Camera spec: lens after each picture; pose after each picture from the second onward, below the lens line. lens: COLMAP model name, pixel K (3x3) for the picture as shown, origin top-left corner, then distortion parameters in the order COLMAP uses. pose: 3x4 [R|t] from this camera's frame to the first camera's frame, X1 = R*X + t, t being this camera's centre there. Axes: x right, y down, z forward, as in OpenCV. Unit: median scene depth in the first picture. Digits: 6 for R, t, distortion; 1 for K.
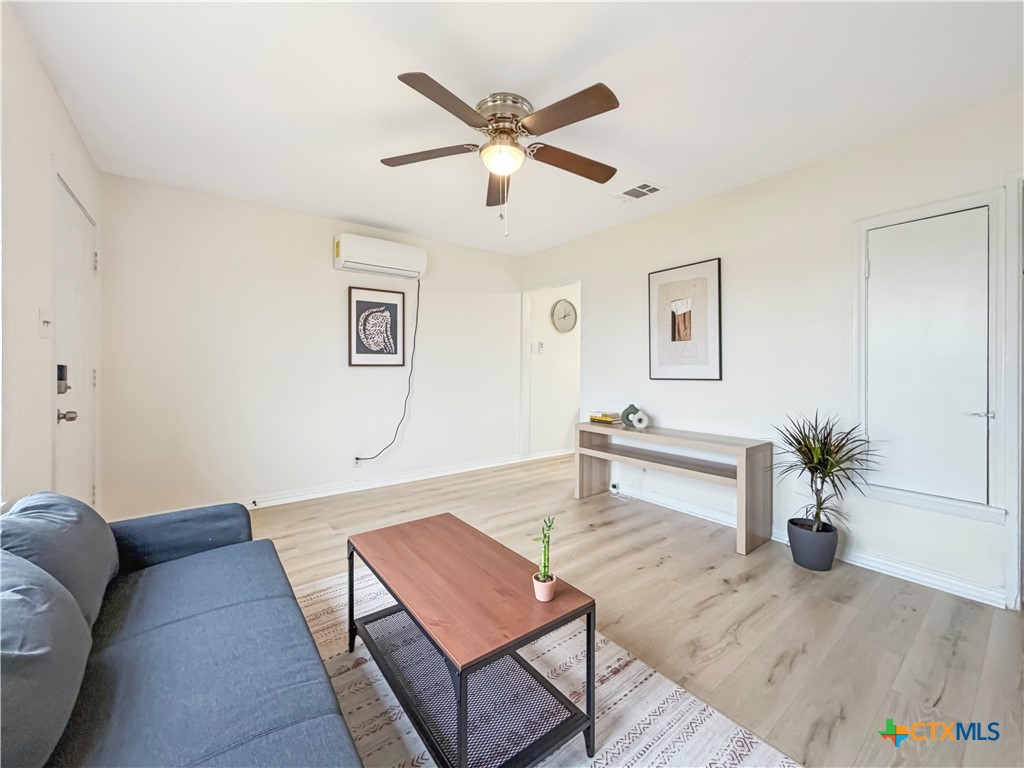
lens RADIAL K [[414.2, 0, 509.9], [0, 414.2, 364.4], [0, 0, 1]] dist [-0.000555, 0.000052]
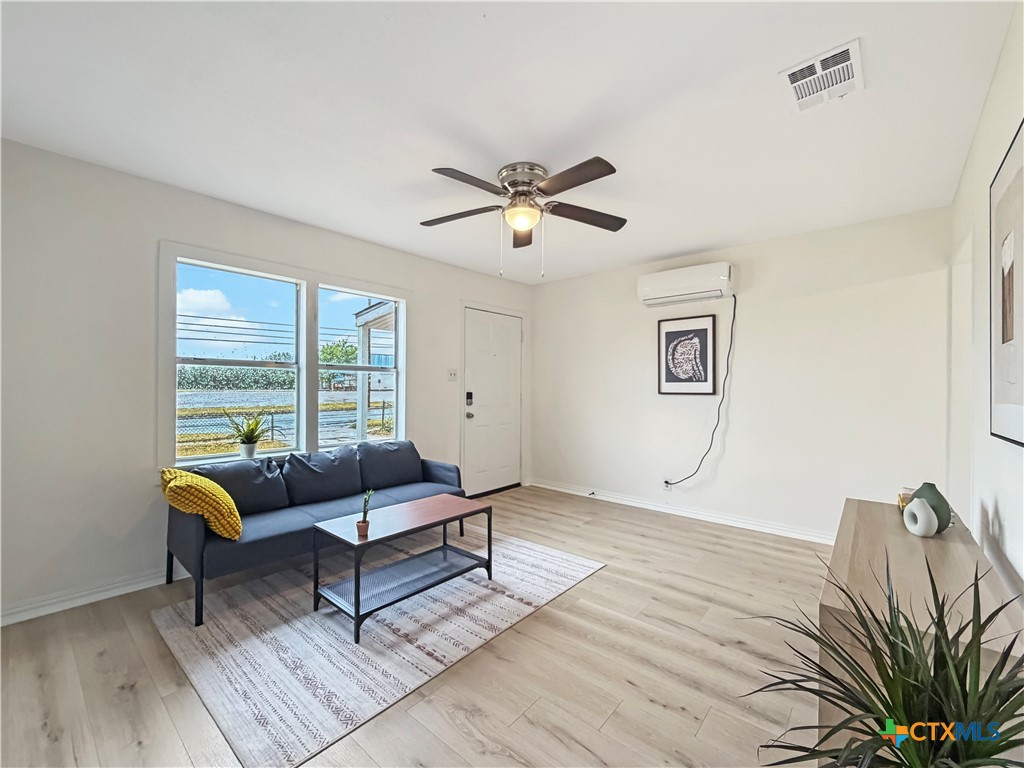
lens RADIAL K [[422.5, 0, 512.0], [0, 422.5, 384.0], [0, 0, 1]] dist [-0.001333, -0.000127]
pose [[0.206994, -0.010657, -0.978284, 0.602265], [-0.001460, 0.999936, -0.011202, -0.009084], [0.978341, 0.003747, 0.206965, 0.392026]]
